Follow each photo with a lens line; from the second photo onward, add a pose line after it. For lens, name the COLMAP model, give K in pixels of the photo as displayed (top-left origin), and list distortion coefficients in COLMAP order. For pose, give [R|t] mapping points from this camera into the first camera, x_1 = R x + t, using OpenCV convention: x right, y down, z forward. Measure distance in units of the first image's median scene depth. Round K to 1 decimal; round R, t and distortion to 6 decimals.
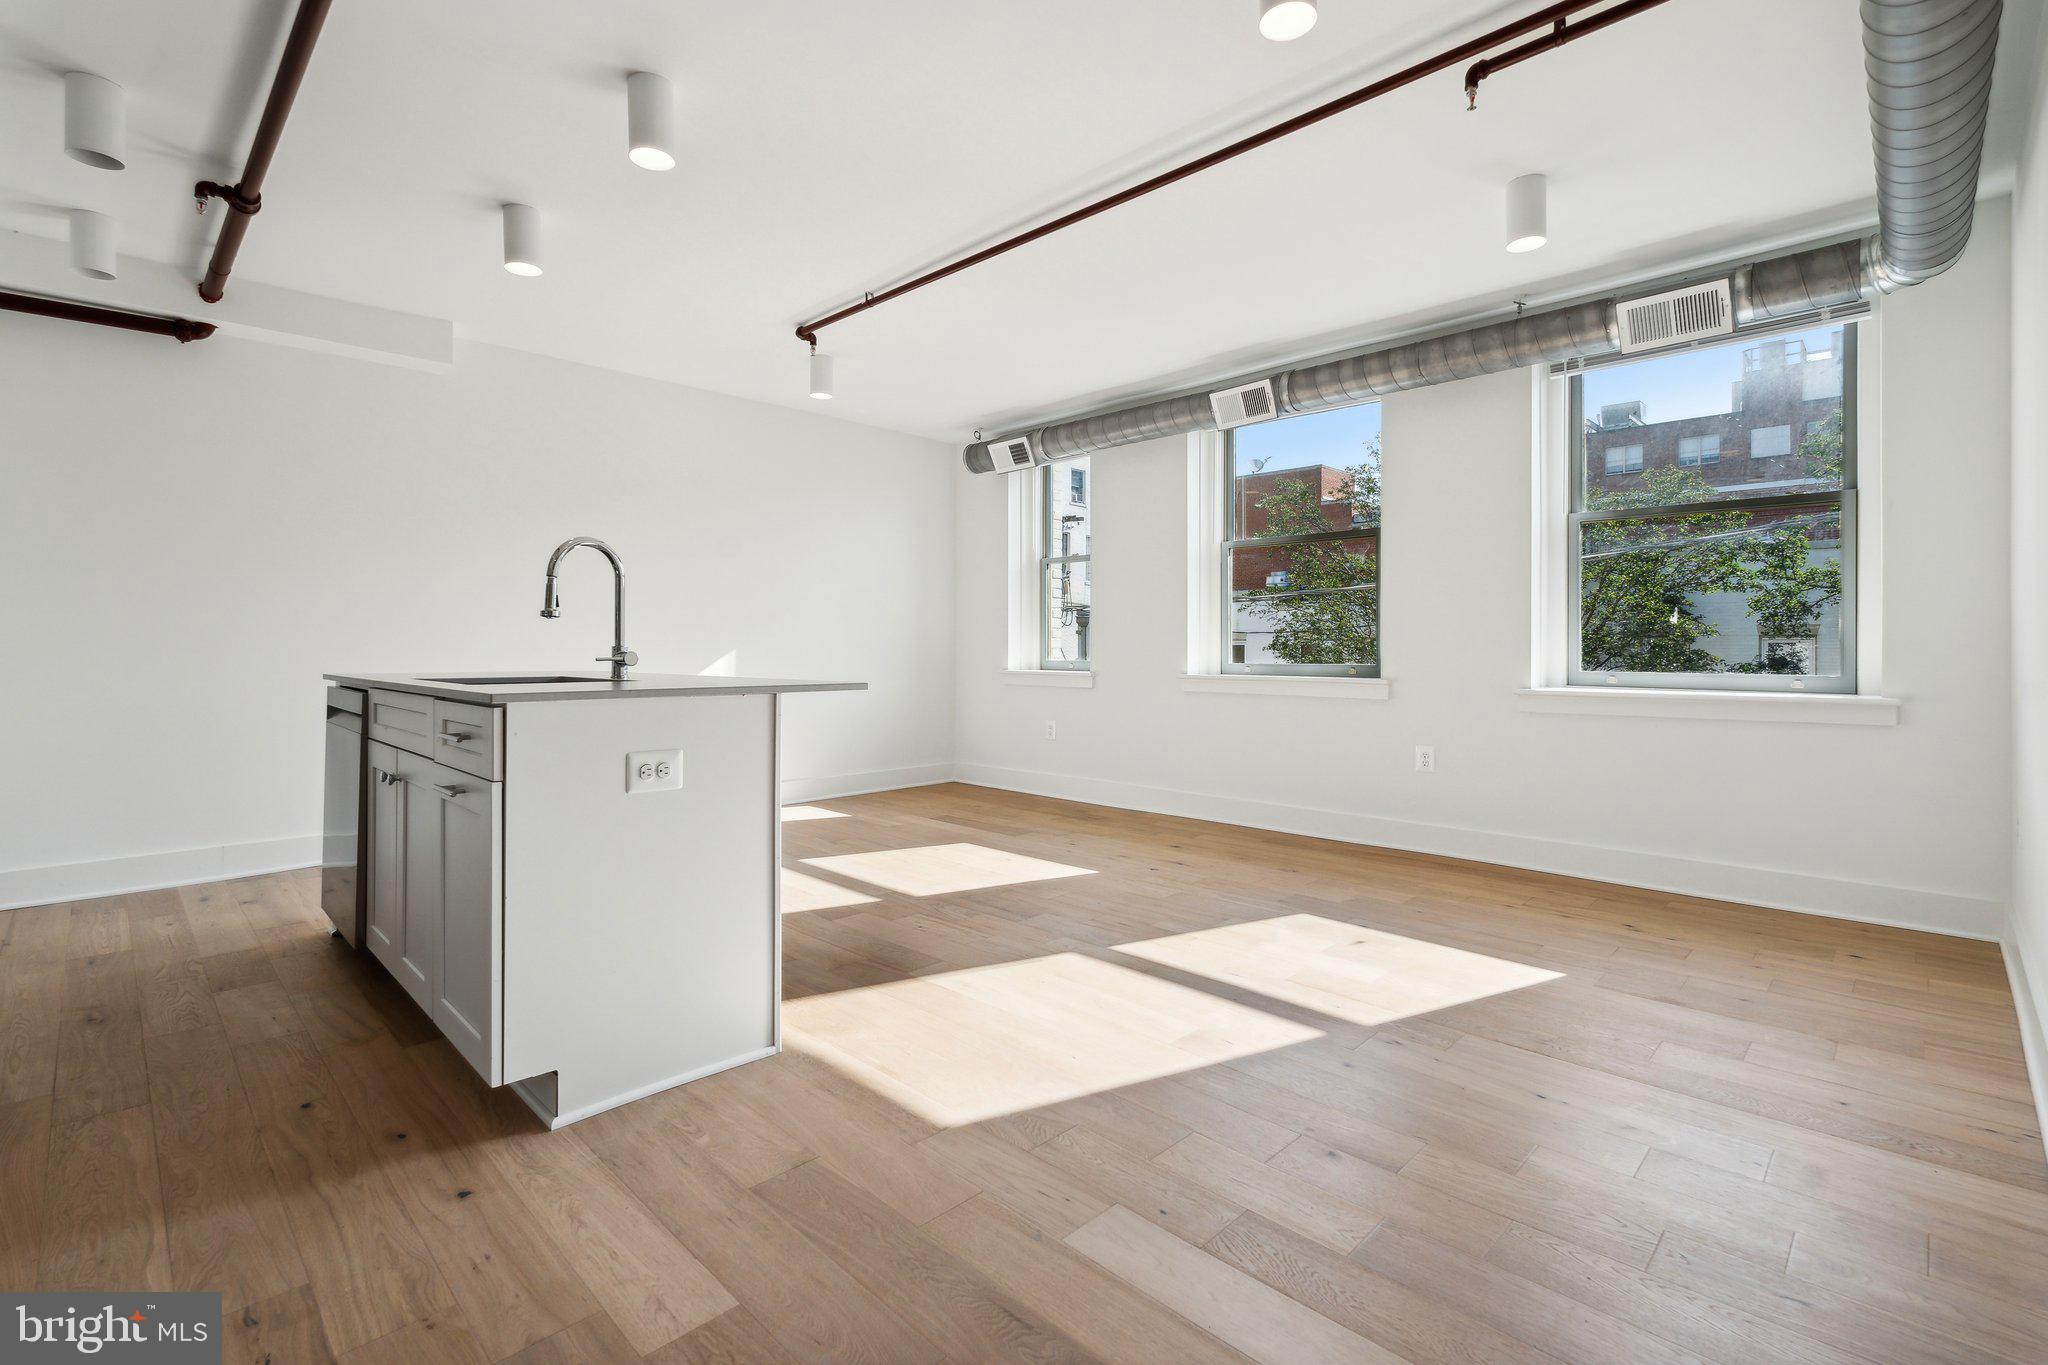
lens RADIAL K [[924.6, 0, 1024.4], [0, 924.6, 647.6], [0, 0, 1]] dist [-0.003283, -0.000647]
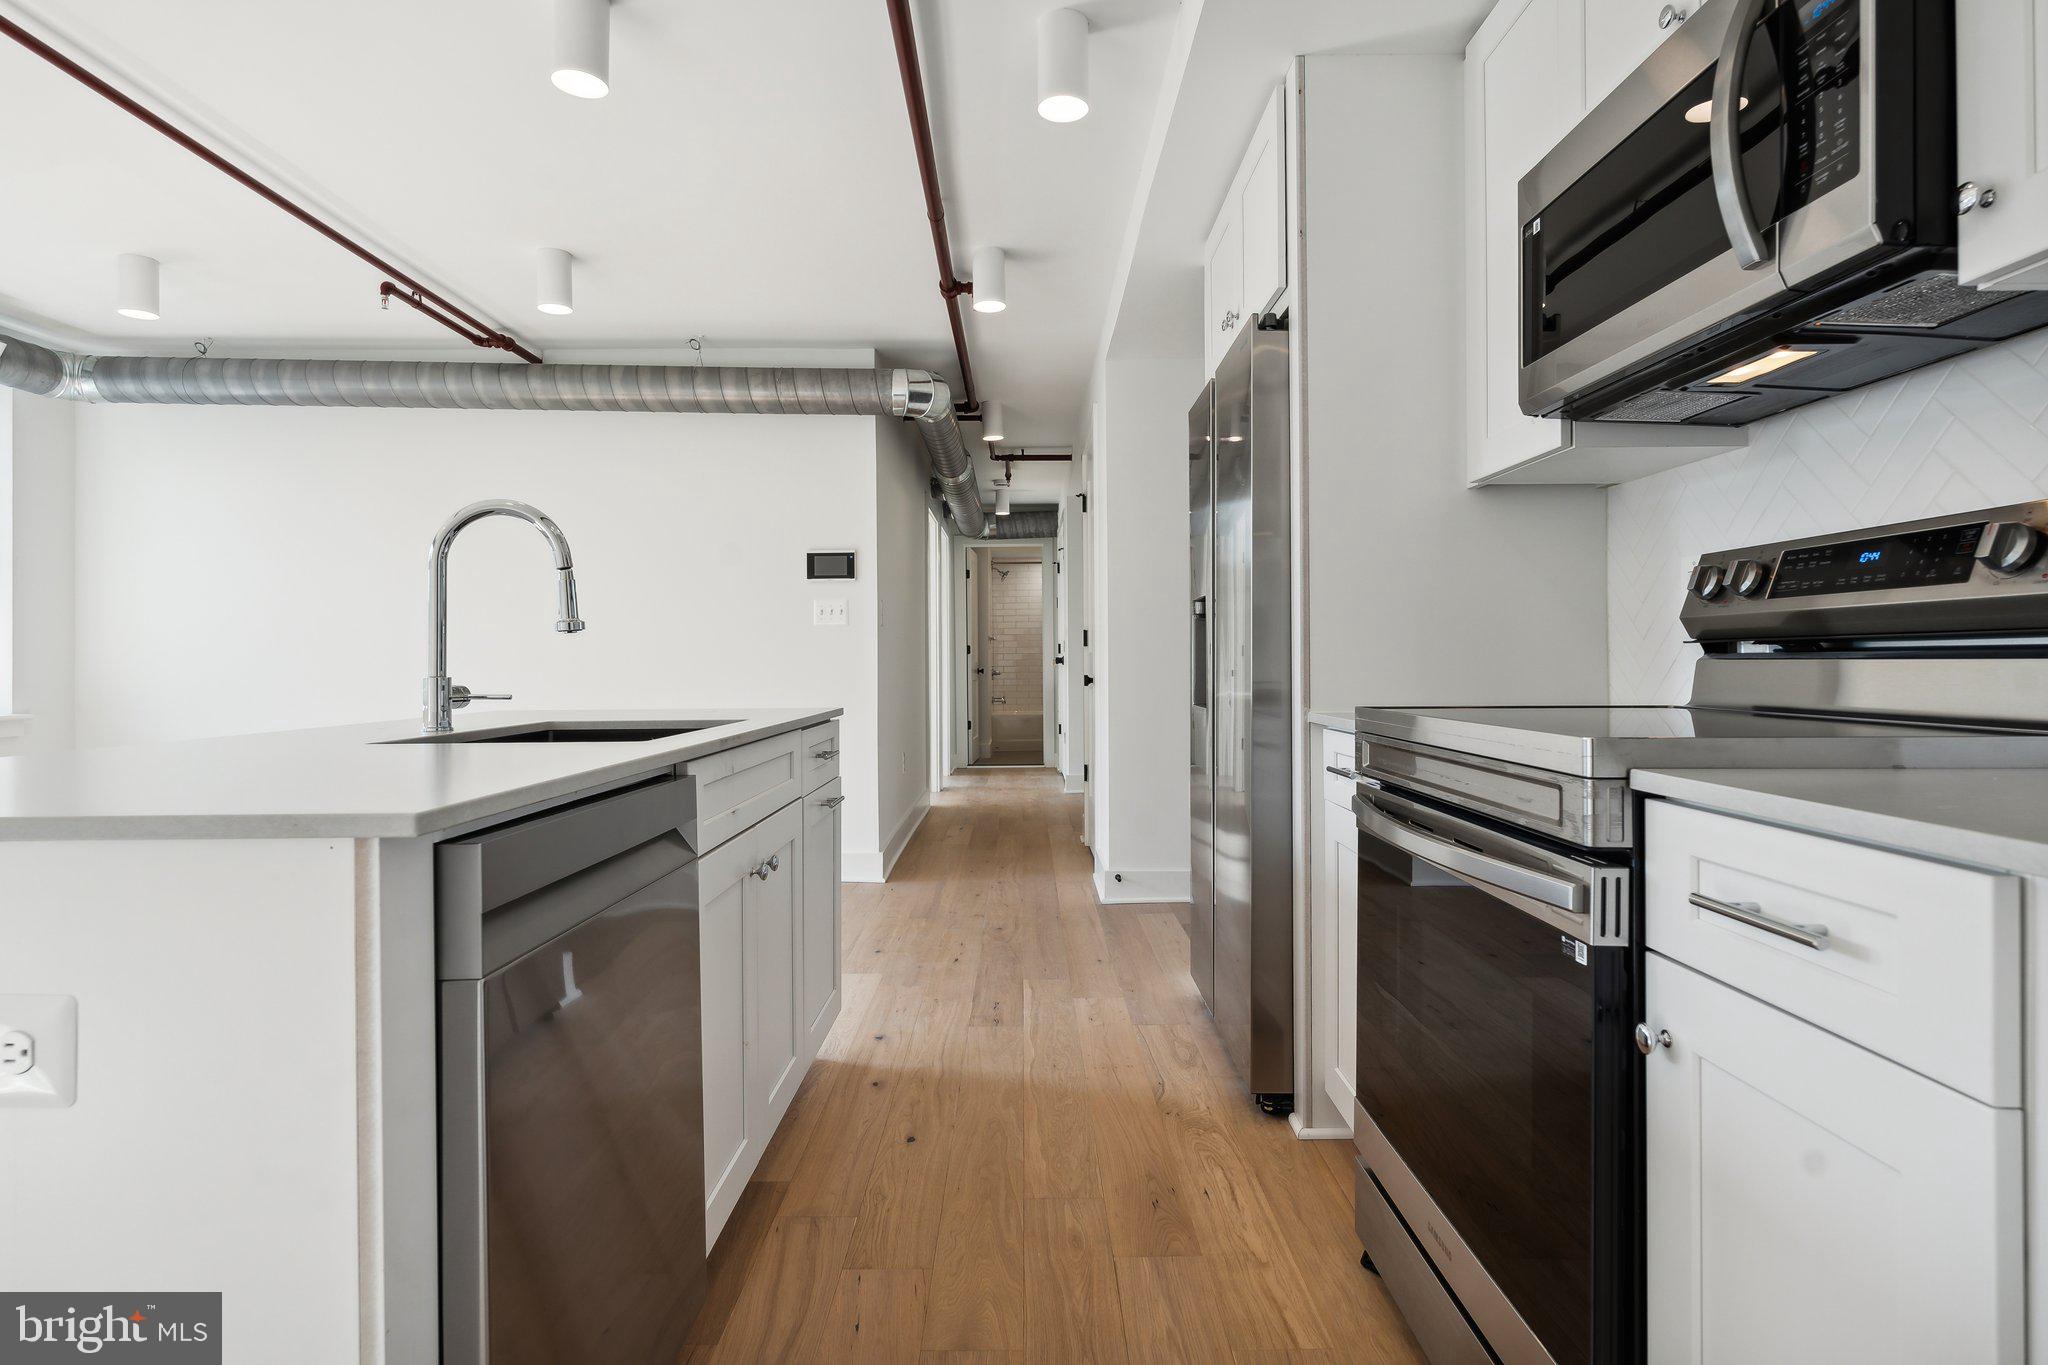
lens RADIAL K [[1017.6, 0, 1024.0], [0, 1017.6, 682.5], [0, 0, 1]] dist [-0.066334, 0.000092]
pose [[-0.705426, -0.009099, 0.708725, -1.872789], [0.005062, 0.999827, 0.017875, -0.010761], [-0.708766, 0.016197, -0.705258, 1.922092]]
